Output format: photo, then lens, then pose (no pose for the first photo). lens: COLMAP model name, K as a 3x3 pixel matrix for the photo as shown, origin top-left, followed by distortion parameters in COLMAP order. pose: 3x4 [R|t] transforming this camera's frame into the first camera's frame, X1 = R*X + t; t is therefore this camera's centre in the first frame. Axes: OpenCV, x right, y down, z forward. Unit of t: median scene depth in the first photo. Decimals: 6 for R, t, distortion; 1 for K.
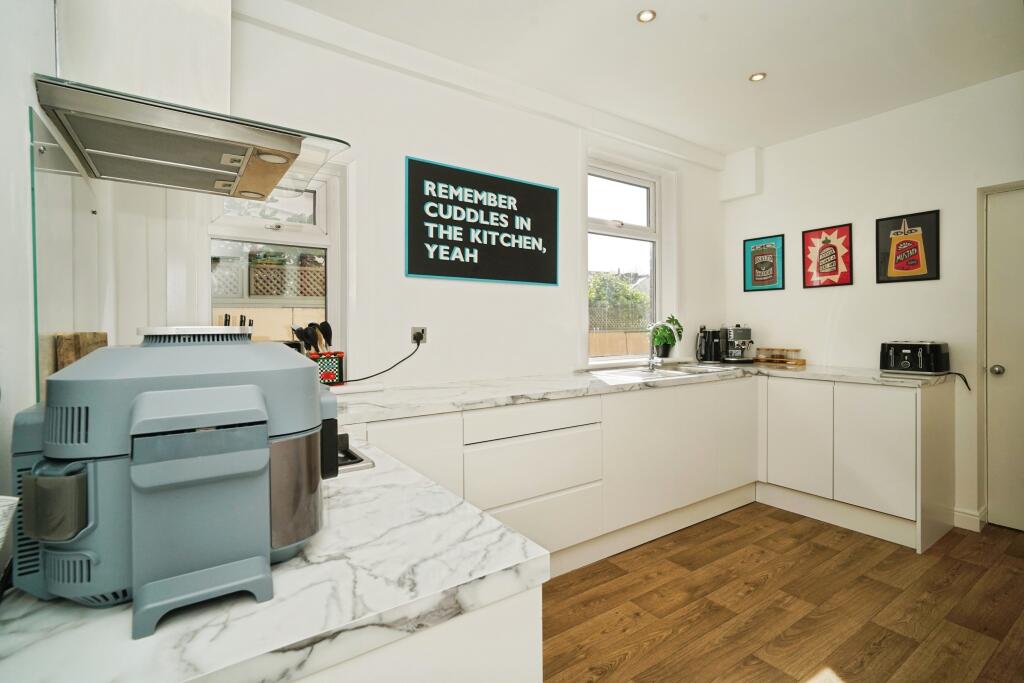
lens RADIAL K [[476.4, 0, 514.0], [0, 476.4, 332.3], [0, 0, 1]] dist [-0.004869, -0.000316]
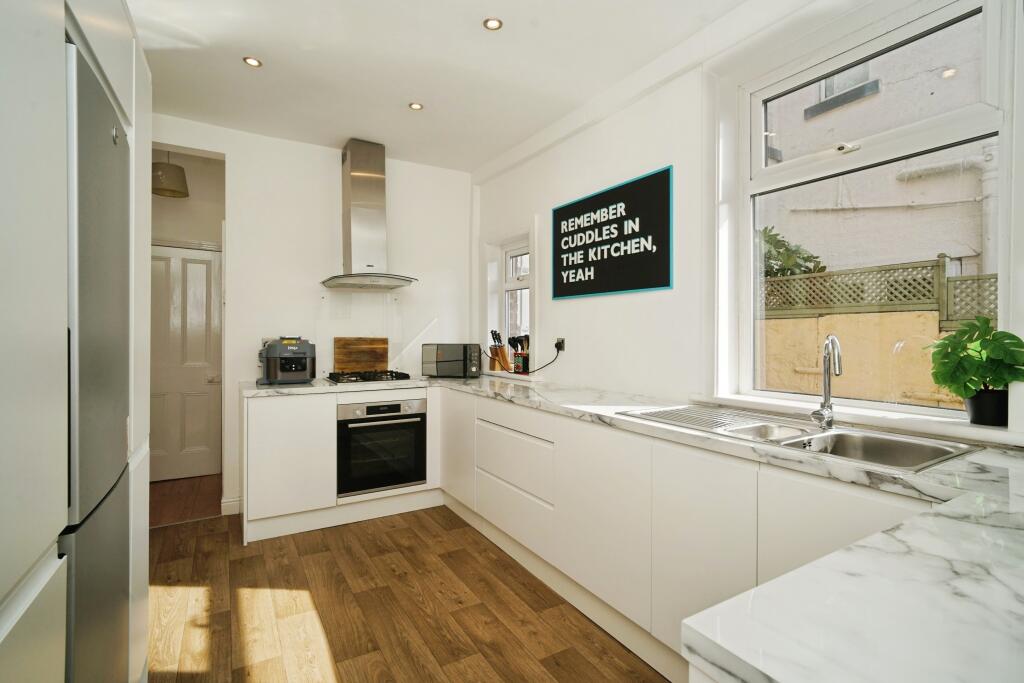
lens RADIAL K [[476.4, 0, 513.5], [0, 476.4, 336.7], [0, 0, 1]] dist [-0.004869, -0.000316]
pose [[-0.050322, 0.008484, -0.998697, 1.020139], [-0.016119, 0.999827, 0.009306, -0.023362], [0.998603, 0.016566, -0.050177, 0.887678]]
